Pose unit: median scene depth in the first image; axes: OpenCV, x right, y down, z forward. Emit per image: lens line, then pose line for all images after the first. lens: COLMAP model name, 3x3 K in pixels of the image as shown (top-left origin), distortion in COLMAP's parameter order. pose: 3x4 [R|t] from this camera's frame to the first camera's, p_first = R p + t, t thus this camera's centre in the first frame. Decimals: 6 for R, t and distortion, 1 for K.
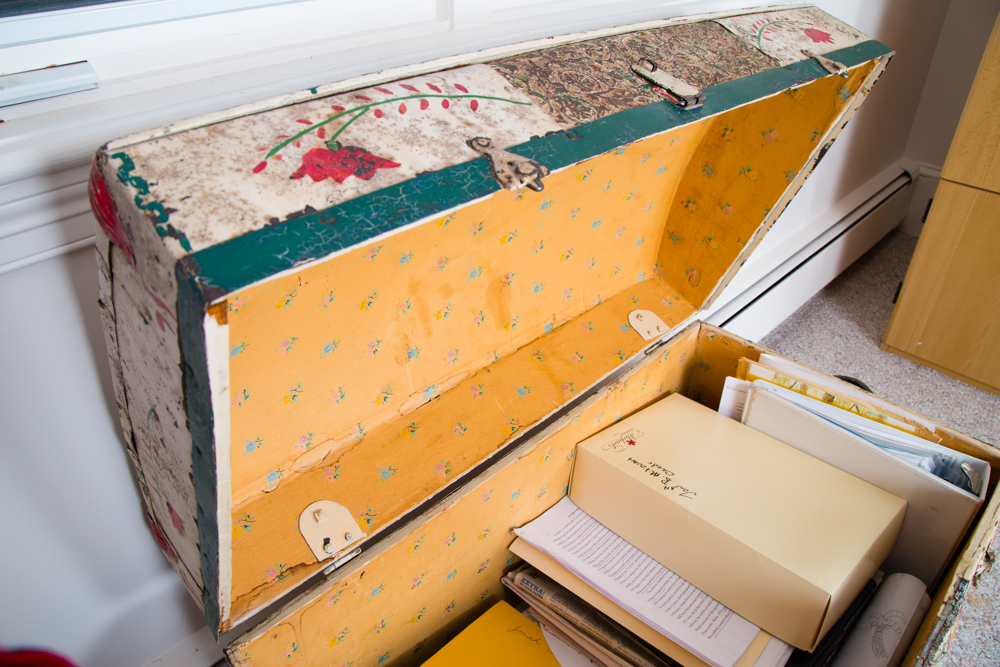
lens RADIAL K [[701.1, 0, 482.7], [0, 701.1, 316.0], [0, 0, 1]] dist [-0.106516, 0.005192]
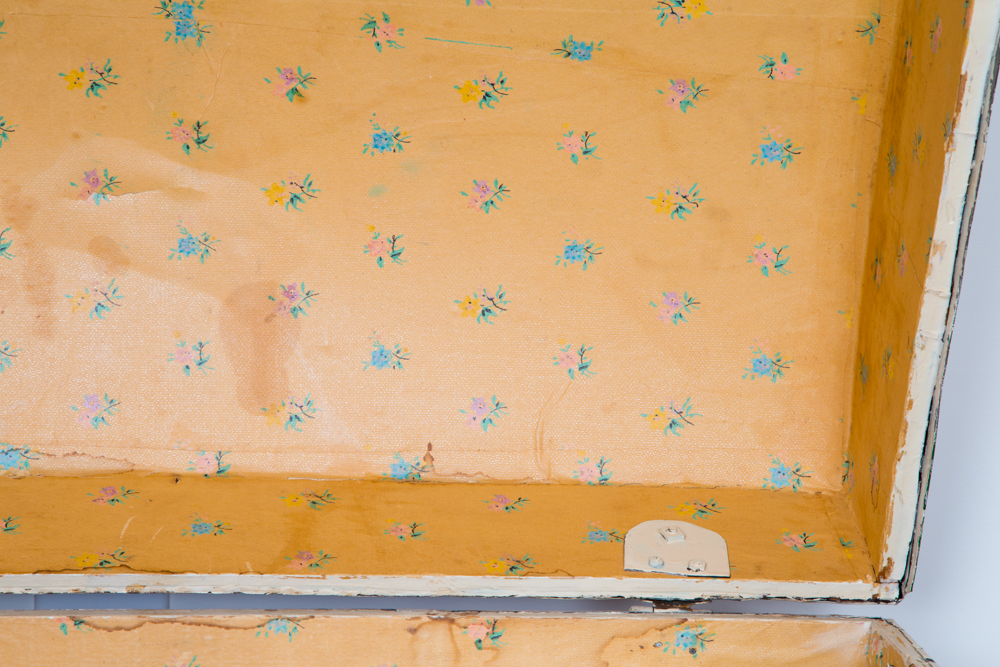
lens RADIAL K [[2850.4, 0, 500.8], [0, 2850.4, 327.8], [0, 0, 1]] dist [0.578562, 0.000000]
pose [[0.760093, 0.105660, -0.641167, 2.947074], [-0.366820, 0.884216, -0.289147, 0.993752], [0.536379, 0.454971, 0.710844, -0.457680]]
